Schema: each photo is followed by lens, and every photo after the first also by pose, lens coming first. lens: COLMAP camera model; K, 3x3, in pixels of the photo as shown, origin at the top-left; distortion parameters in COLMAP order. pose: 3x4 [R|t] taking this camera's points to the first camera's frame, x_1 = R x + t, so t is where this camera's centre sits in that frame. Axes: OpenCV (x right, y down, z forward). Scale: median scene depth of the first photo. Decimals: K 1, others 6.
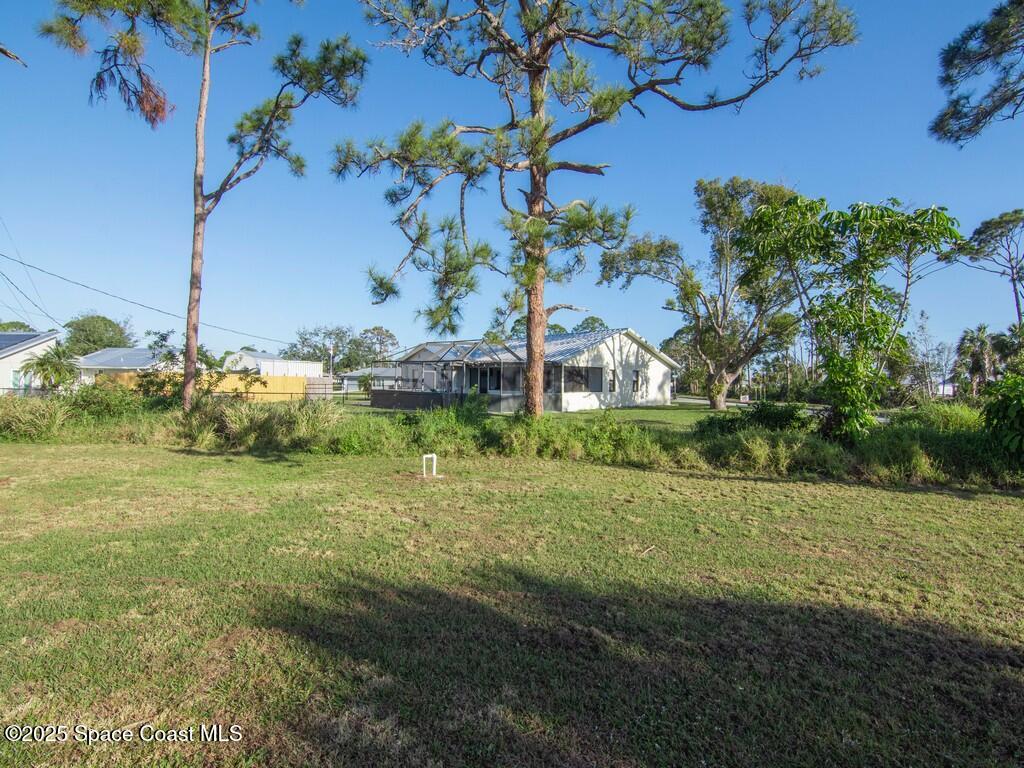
lens RADIAL K [[514.7, 0, 509.8], [0, 514.7, 385.9], [0, 0, 1]] dist [-0.004404, -0.005925]
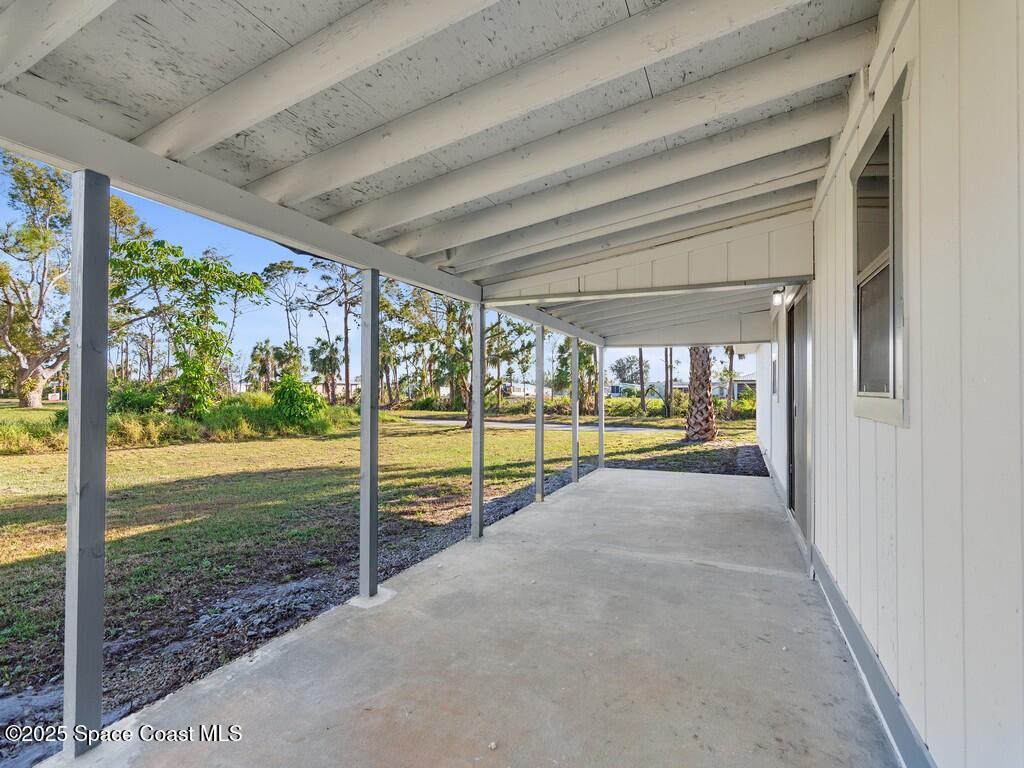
lens RADIAL K [[514.7, 0, 518.8], [0, 514.7, 383.3], [0, 0, 1]] dist [-0.004404, -0.005925]
pose [[0.357638, 0.008485, 0.933822, -0.365409], [-0.004445, 0.999963, -0.007384, 0.014932], [-0.933850, -0.001510, 0.357663, -0.363888]]
